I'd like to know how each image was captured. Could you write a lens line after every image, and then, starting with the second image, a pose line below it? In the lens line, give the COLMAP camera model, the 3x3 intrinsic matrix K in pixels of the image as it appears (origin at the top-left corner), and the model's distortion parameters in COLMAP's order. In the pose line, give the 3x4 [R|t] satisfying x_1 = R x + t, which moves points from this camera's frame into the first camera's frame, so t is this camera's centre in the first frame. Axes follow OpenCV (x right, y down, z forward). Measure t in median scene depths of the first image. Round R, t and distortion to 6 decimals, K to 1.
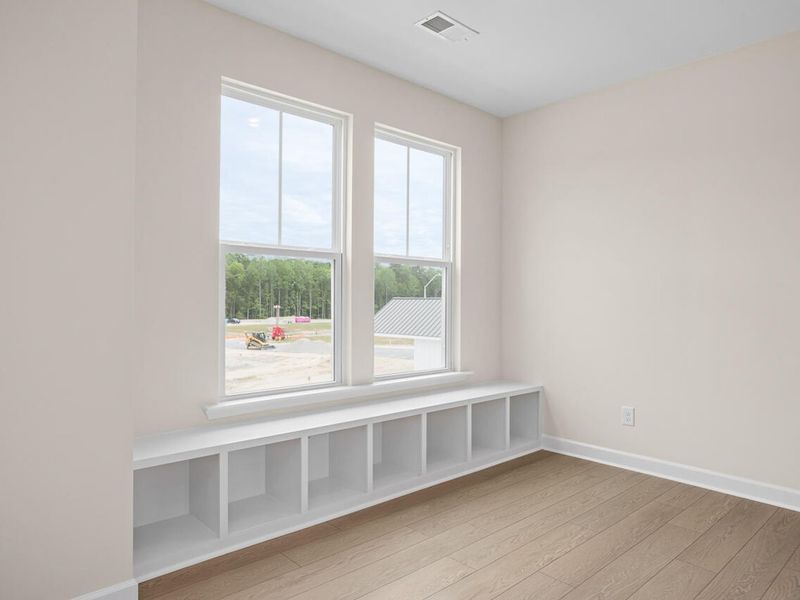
lens RADIAL K [[532.3, 0, 398.8], [0, 532.3, 302.1], [0, 0, 1]] dist [-0.007779, -0.001531]
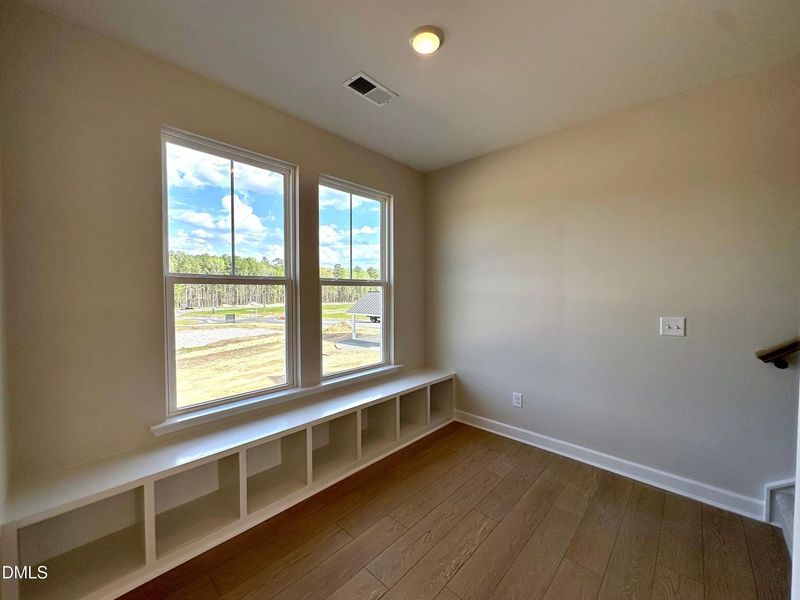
lens RADIAL K [[321.5, 0, 400.0], [0, 321.5, 300.0], [0, 0, 1]] dist [-0.001221, -0.000097]
pose [[0.996768, -0.010449, 0.079657, 0.081186], [0.008238, 0.999573, 0.028033, -0.063683], [-0.079916, -0.027286, 0.996428, 0.242278]]
